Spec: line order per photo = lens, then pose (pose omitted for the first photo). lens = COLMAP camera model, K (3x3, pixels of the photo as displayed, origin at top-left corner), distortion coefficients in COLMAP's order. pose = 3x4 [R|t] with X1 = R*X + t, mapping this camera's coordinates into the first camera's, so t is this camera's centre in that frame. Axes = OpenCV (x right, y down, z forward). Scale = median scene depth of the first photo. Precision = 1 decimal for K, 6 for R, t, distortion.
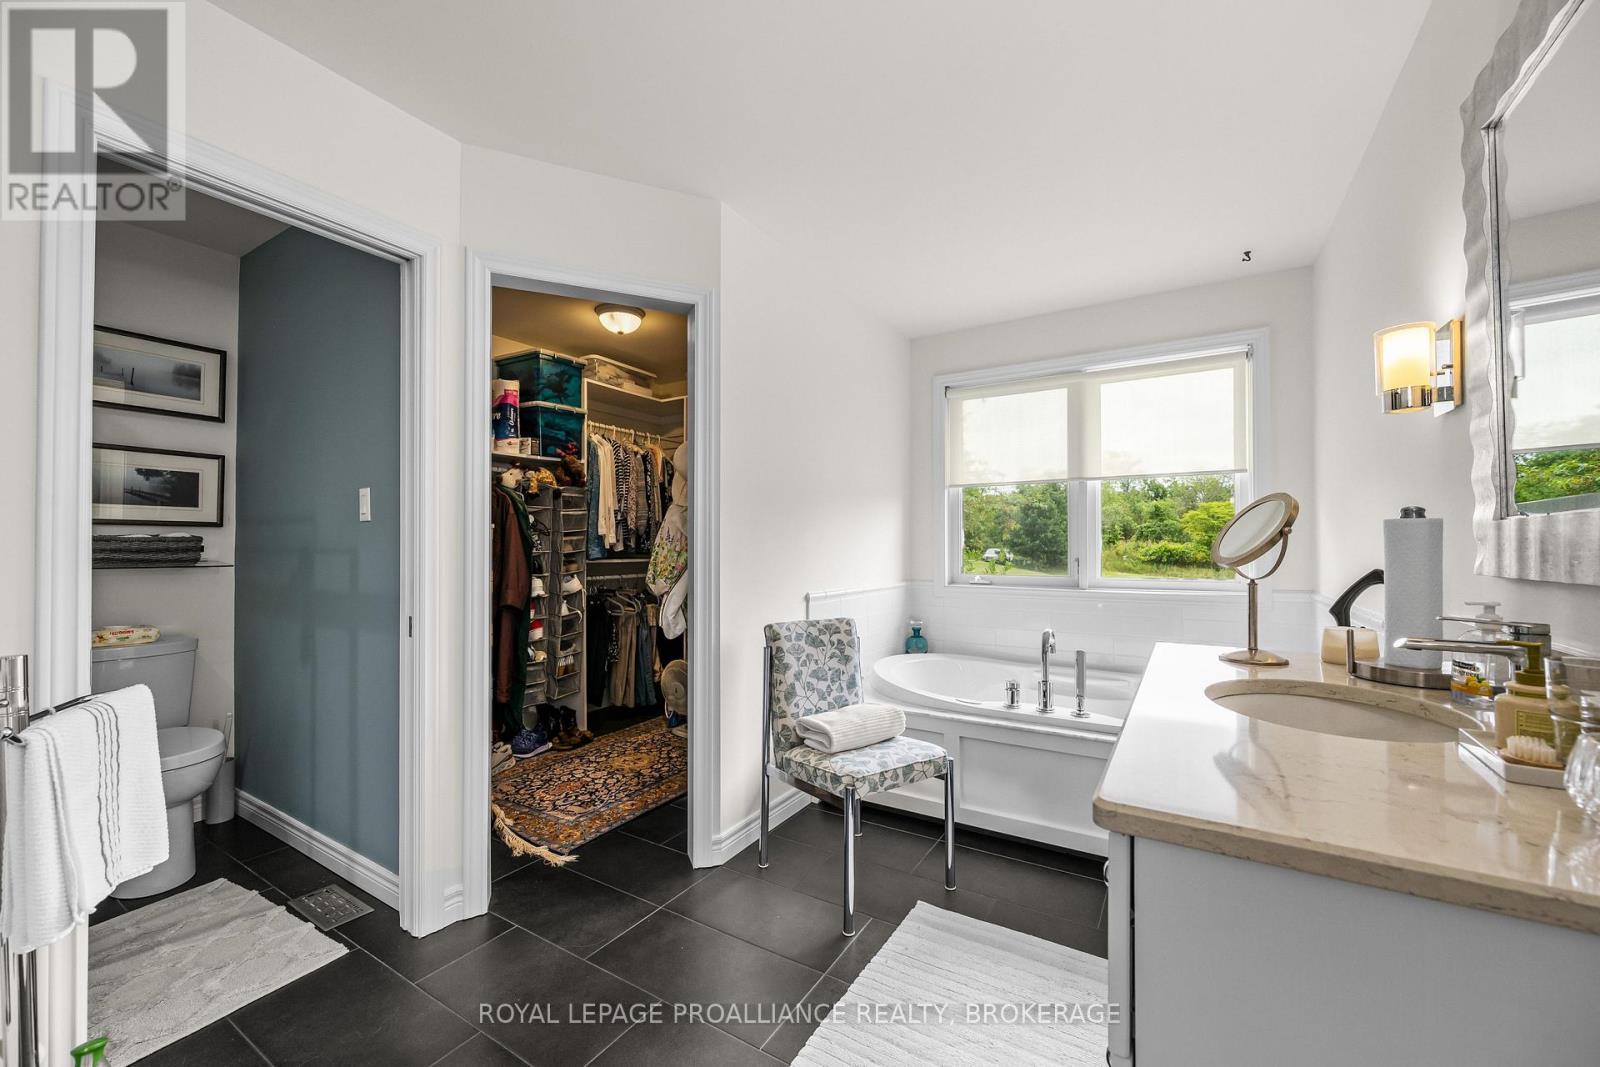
lens RADIAL K [[624.2, 0, 800.0], [0, 624.2, 533.5], [0, 0, 1]] dist [-0.002149, -0.000395]
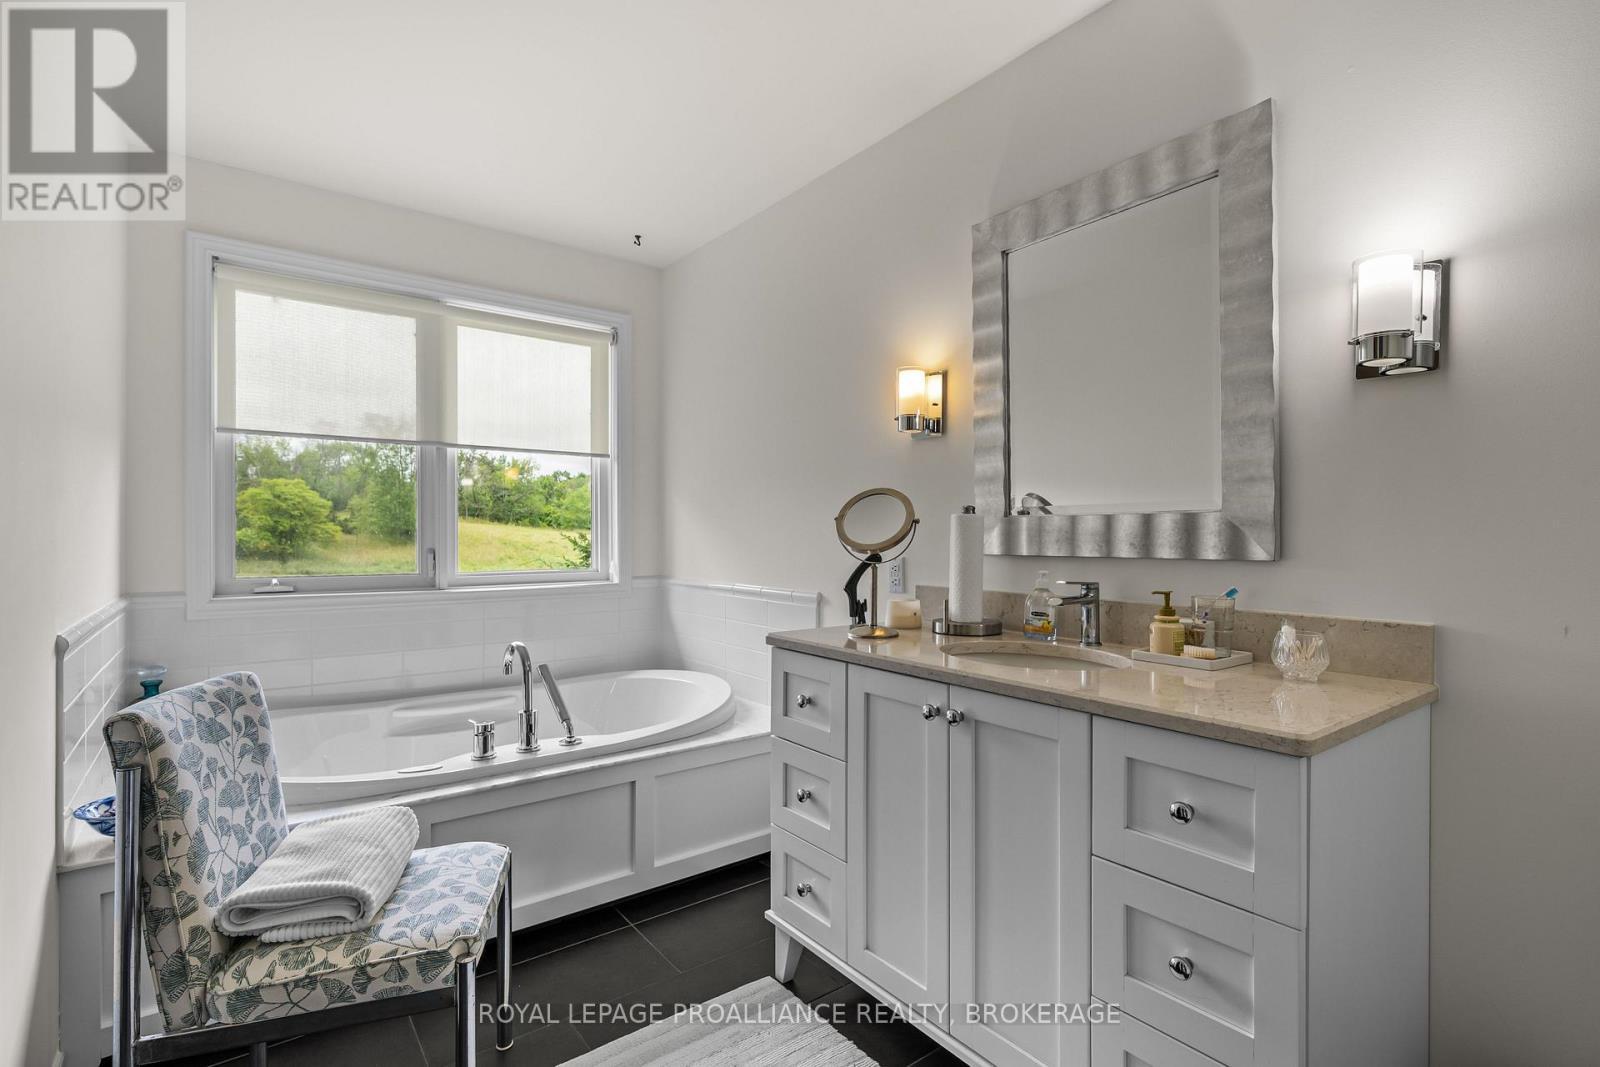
lens RADIAL K [[752.0, 0, 800.2], [0, 752.0, 529.6], [0, 0, 1]] dist [-0.002547, -0.000991]
pose [[0.360470, 0.008152, 0.932735, -0.382677], [-0.022617, 0.999744, 0.000003, 0.010262], [-0.932496, -0.021096, 0.360563, 0.413736]]
